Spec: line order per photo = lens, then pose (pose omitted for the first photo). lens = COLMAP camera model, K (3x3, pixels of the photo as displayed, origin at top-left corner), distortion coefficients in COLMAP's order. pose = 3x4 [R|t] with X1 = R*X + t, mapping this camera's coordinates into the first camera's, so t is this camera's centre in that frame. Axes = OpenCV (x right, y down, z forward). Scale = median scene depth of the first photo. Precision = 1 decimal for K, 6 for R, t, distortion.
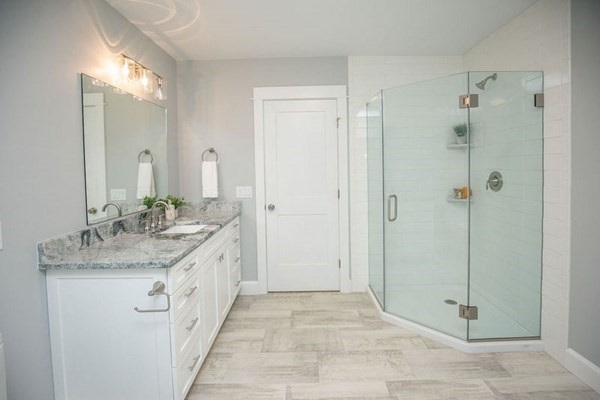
lens RADIAL K [[288.2, 0, 300.8], [0, 288.2, 177.4], [0, 0, 1]] dist [-0.020303, 0.000232]
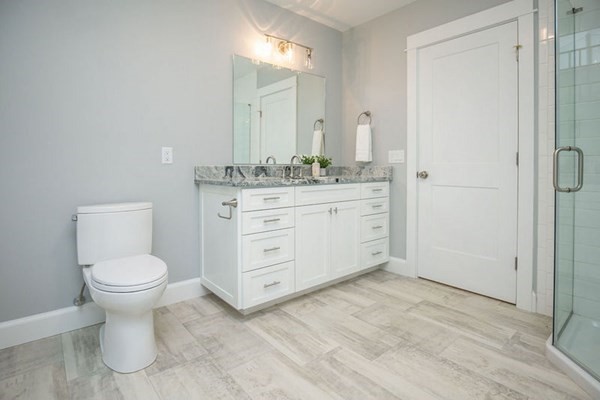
lens RADIAL K [[316.0, 0, 303.2], [0, 316.0, 168.3], [0, 0, 1]] dist [-0.001983, -0.000434]
pose [[0.659813, 0.027266, -0.750935, 0.454936], [-0.041891, 0.999122, -0.000531, 0.128533], [0.750261, 0.031807, 0.660376, 0.173408]]
